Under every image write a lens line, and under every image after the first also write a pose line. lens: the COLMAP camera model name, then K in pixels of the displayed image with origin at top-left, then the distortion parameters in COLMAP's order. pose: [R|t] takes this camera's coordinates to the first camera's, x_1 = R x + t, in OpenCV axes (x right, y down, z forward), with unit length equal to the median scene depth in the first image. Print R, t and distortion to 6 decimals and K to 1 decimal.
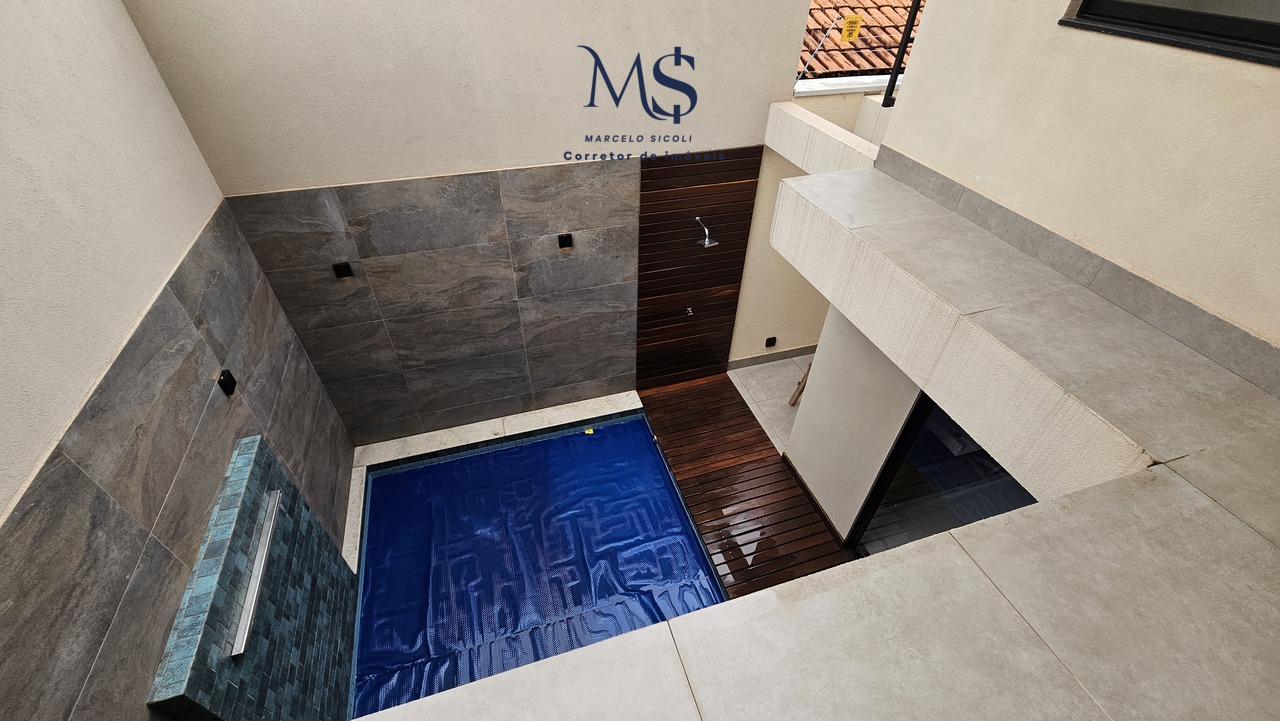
lens RADIAL K [[525.9, 0, 638.4], [0, 525.9, 360.9], [0, 0, 1]] dist [0.001660, 0.000651]
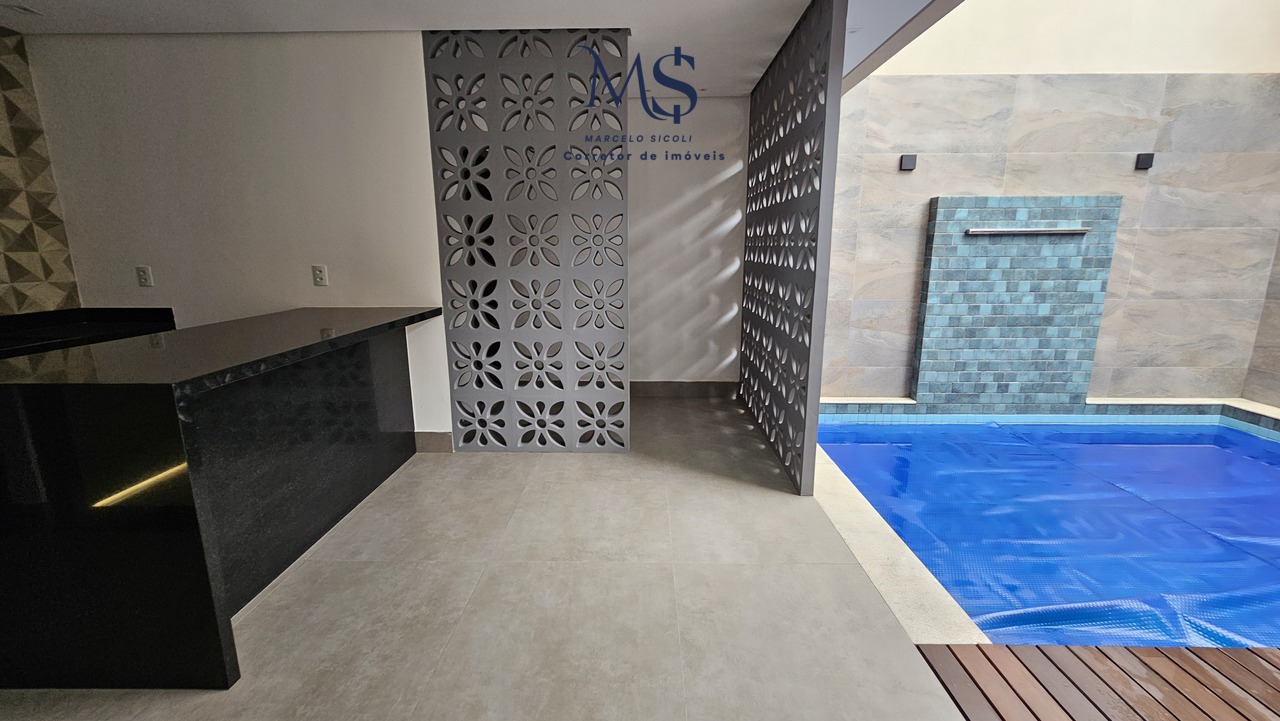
lens RADIAL K [[525.9, 0, 639.9], [0, 525.9, 354.4], [0, 0, 1]] dist [0.001660, 0.000651]
pose [[-0.305864, 0.172199, -0.936373, 0.635620], [-0.623495, 0.707040, 0.333688, 0.494274], [0.719514, 0.685887, -0.108893, 0.372183]]
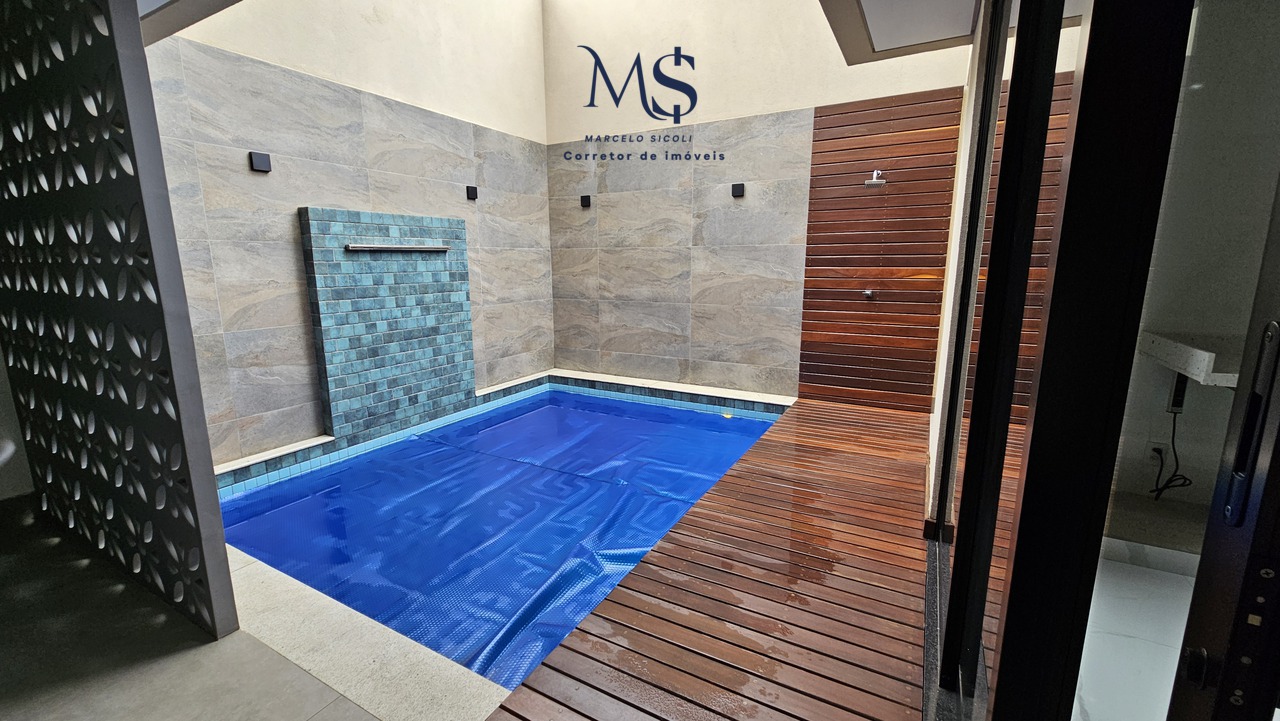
lens RADIAL K [[525.9, 0, 634.7], [0, 525.9, 360.1], [0, 0, 1]] dist [0.001660, 0.000651]
pose [[0.686418, 0.114207, -0.718183, 0.531145], [-0.460848, 0.832277, -0.308114, 0.495633], [0.562538, 0.542468, 0.623922, 0.364305]]
